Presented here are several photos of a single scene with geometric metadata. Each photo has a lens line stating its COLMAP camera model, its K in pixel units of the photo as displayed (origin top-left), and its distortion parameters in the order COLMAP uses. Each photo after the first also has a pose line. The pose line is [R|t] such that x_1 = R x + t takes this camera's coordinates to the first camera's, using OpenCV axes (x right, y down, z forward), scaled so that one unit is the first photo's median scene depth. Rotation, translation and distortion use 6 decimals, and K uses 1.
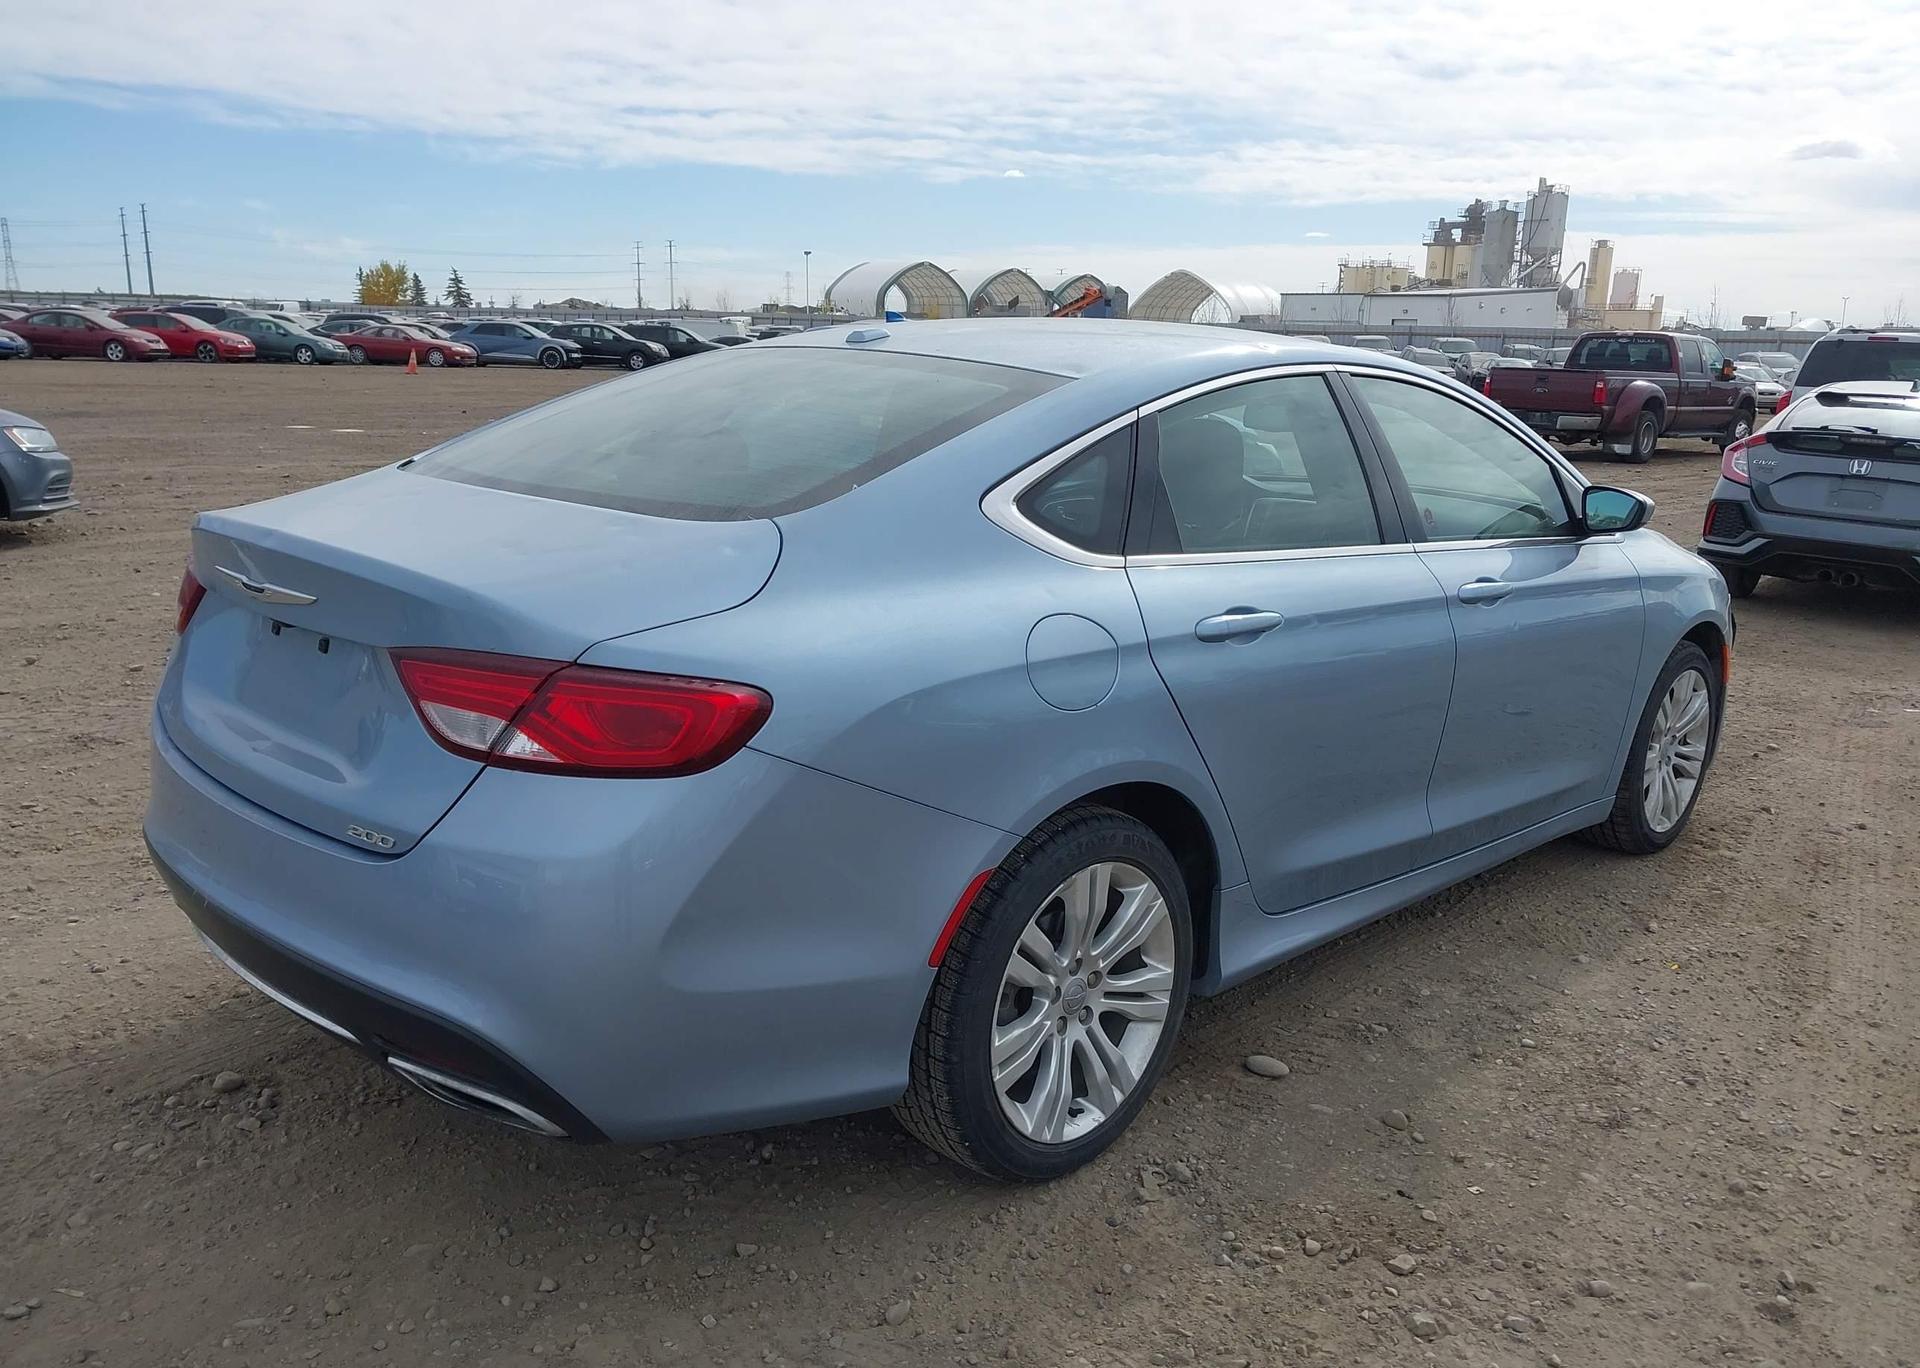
lens RADIAL K [[1511.3, 0, 962.1], [0, 1511.3, 739.0], [0, 0, 1]] dist [0.005589, 0.007318]
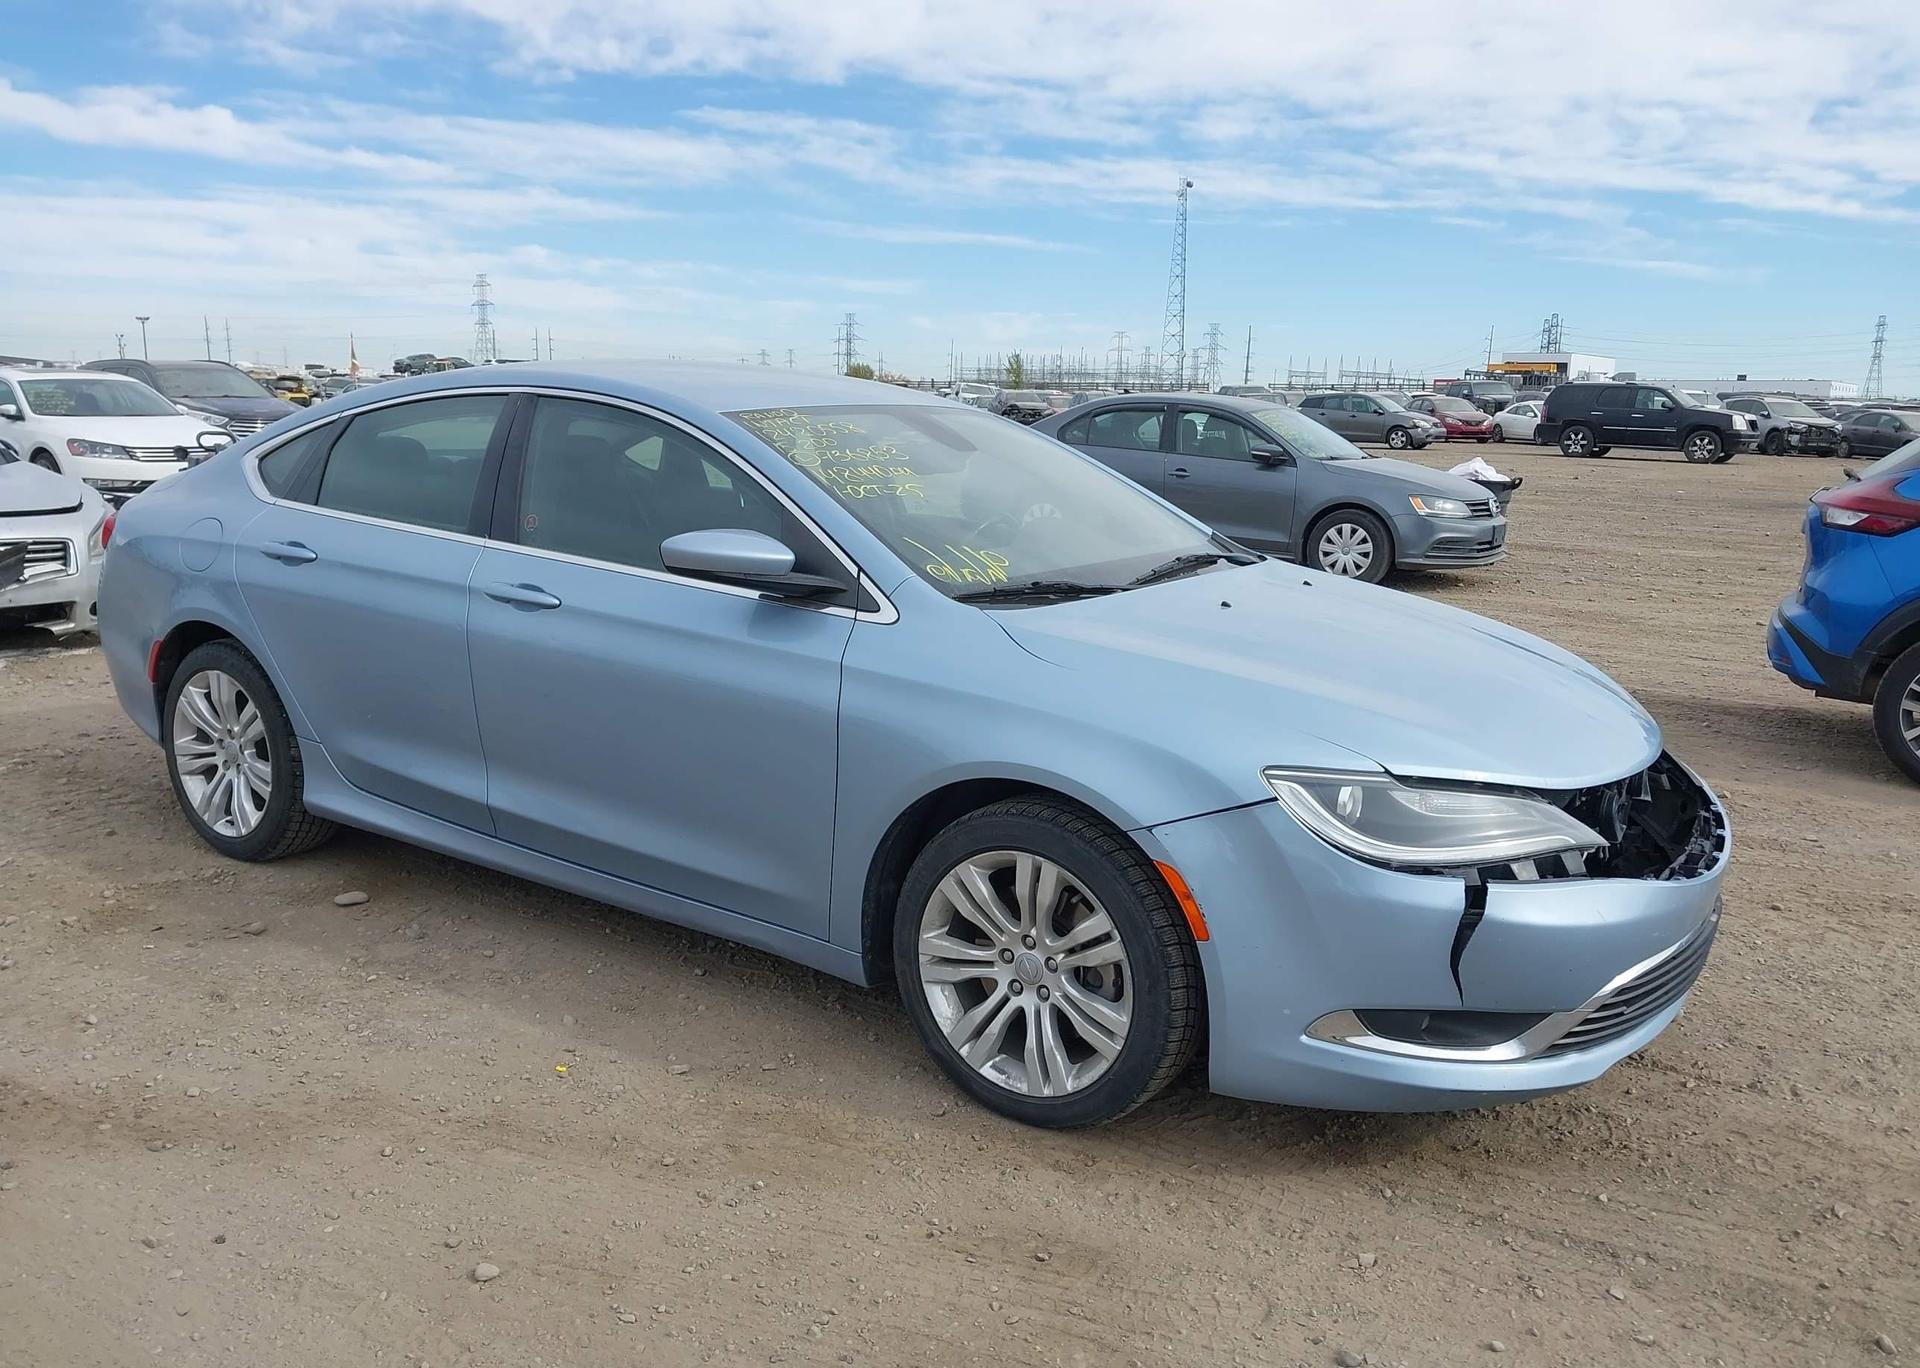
lens RADIAL K [[1510.7, 0, 960.8], [0, 1510.7, 718.7], [0, 0, 1]] dist [0.041385, -0.050400]
pose [[0.182552, 0.178531, -0.966851, 1.784486], [-0.269402, 0.954823, 0.125444, -0.285036], [0.945567, 0.237572, 0.222401, 1.321104]]
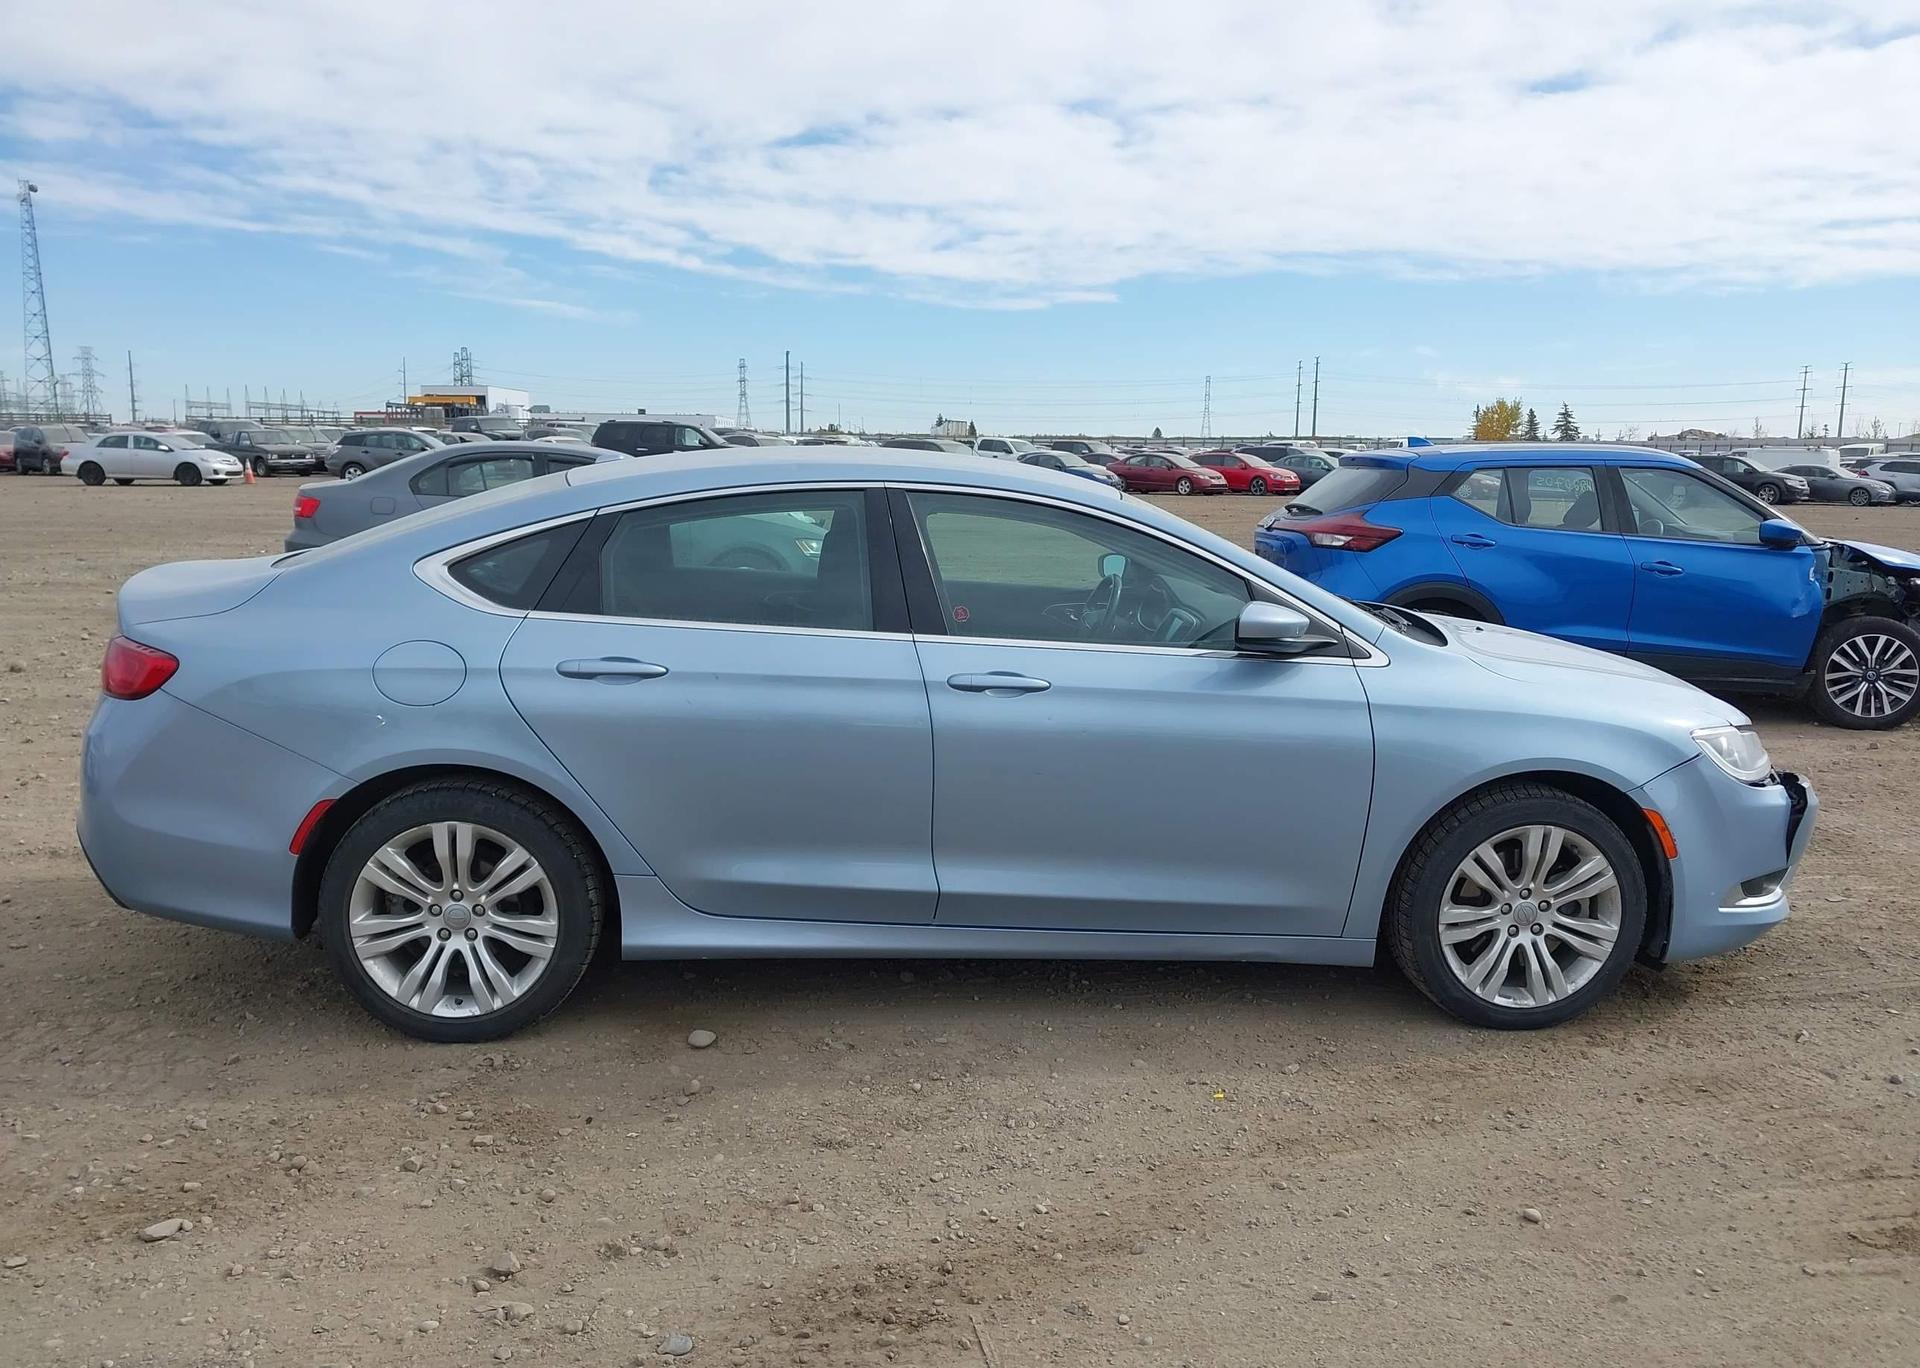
lens RADIAL K [[1528.9, 0, 936.3], [0, 1528.9, 717.5], [0, 0, 1]] dist [0.010048, -0.014727]
pose [[0.757262, 0.093613, -0.646368, 1.269485], [-0.157816, 0.986575, -0.042008, -0.023130], [0.633757, 0.133818, 0.761869, 0.161453]]
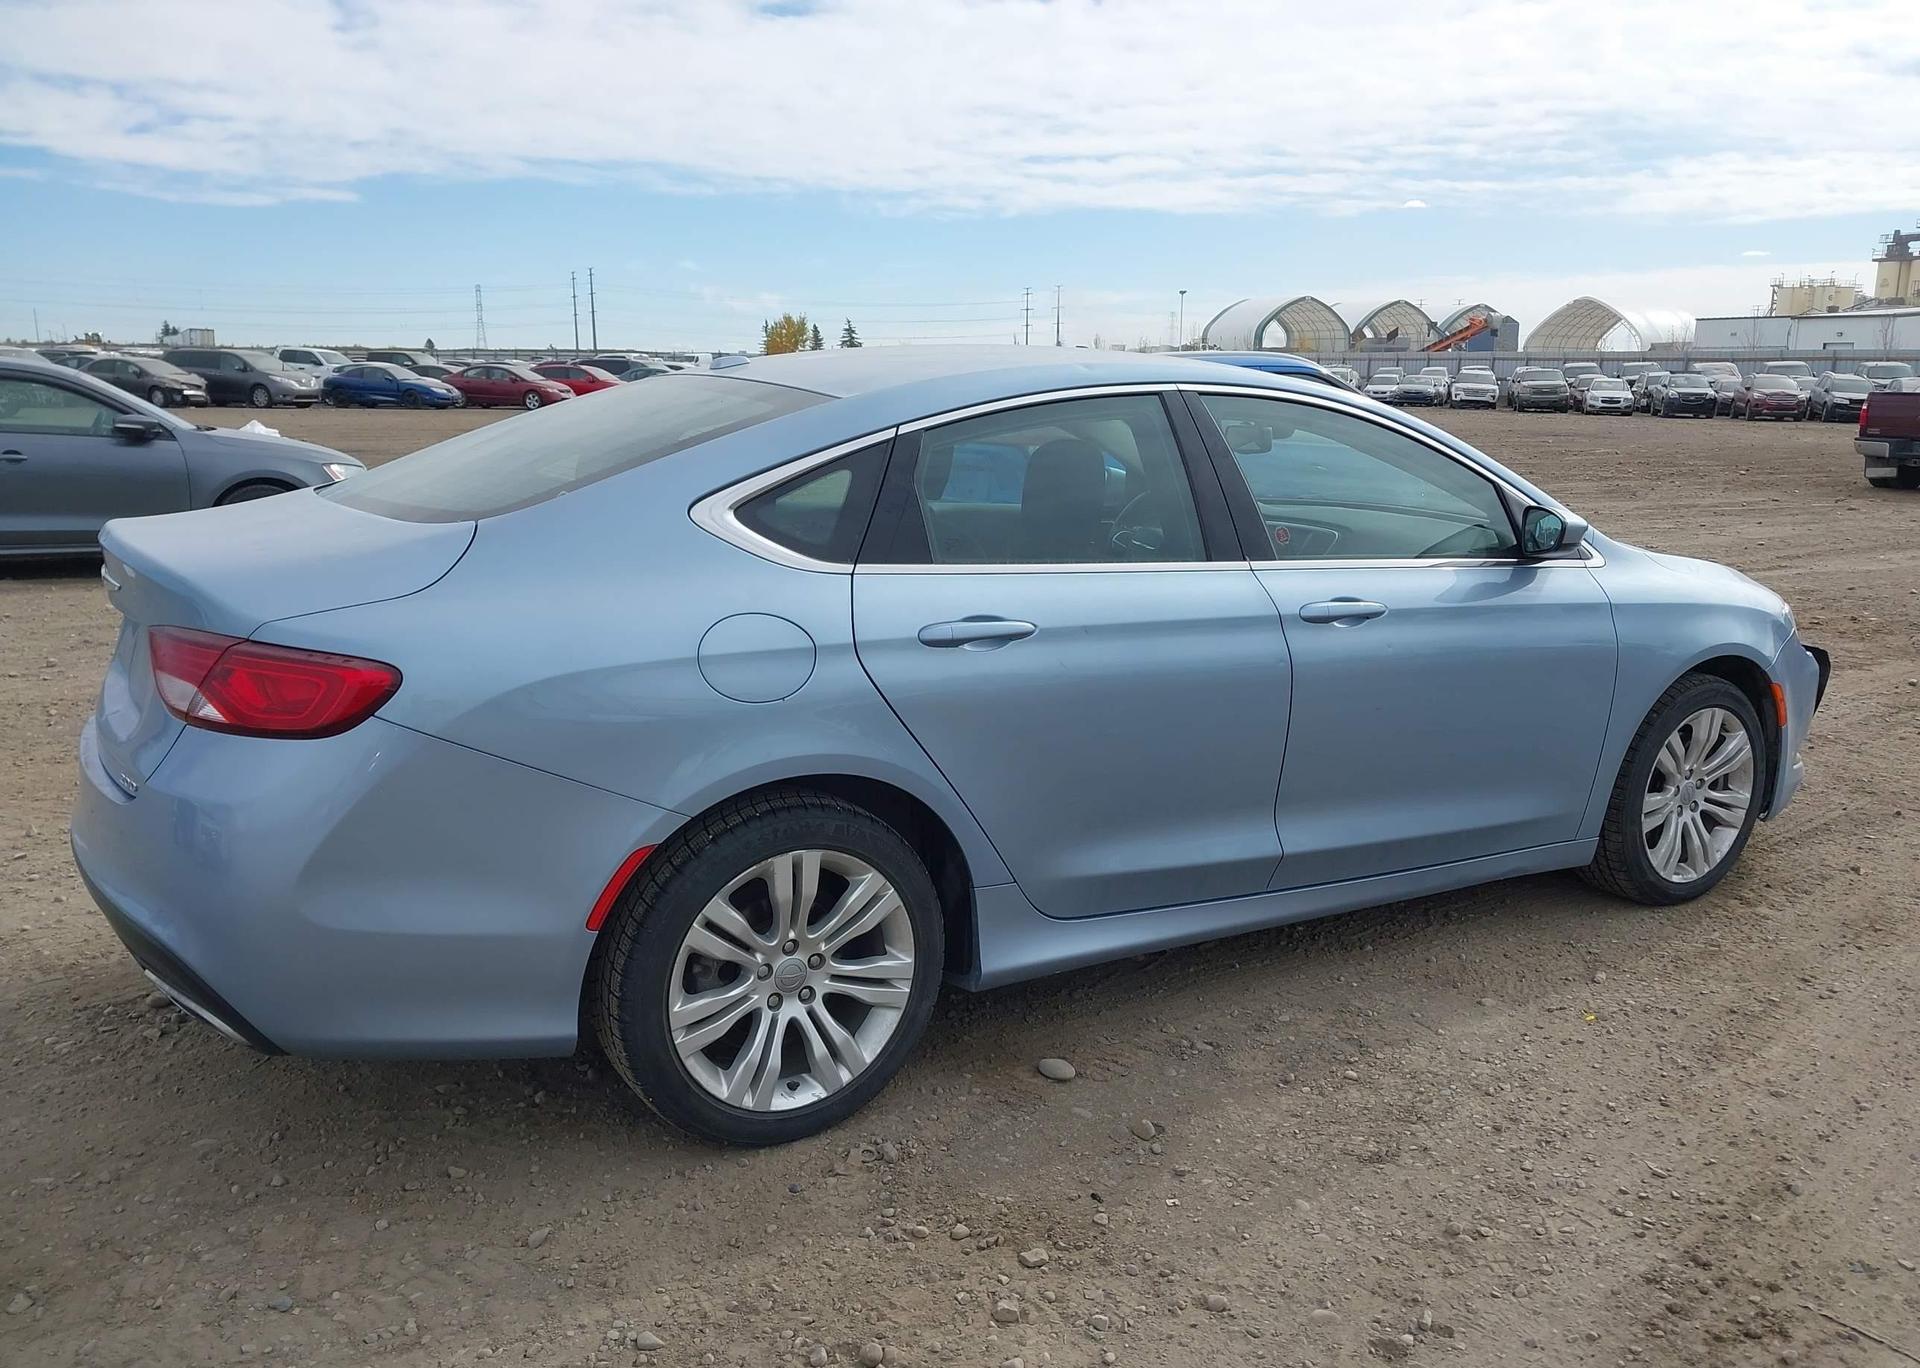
lens RADIAL K [[1518.7, 0, 963.0], [0, 1518.7, 726.4], [0, 0, 1]] dist [0.019438, -0.032502]
pose [[0.970184, 0.036129, -0.239661, 0.424679], [-0.044099, 0.998635, -0.027975, 0.019234], [0.238324, 0.037710, 0.970453, -0.015445]]
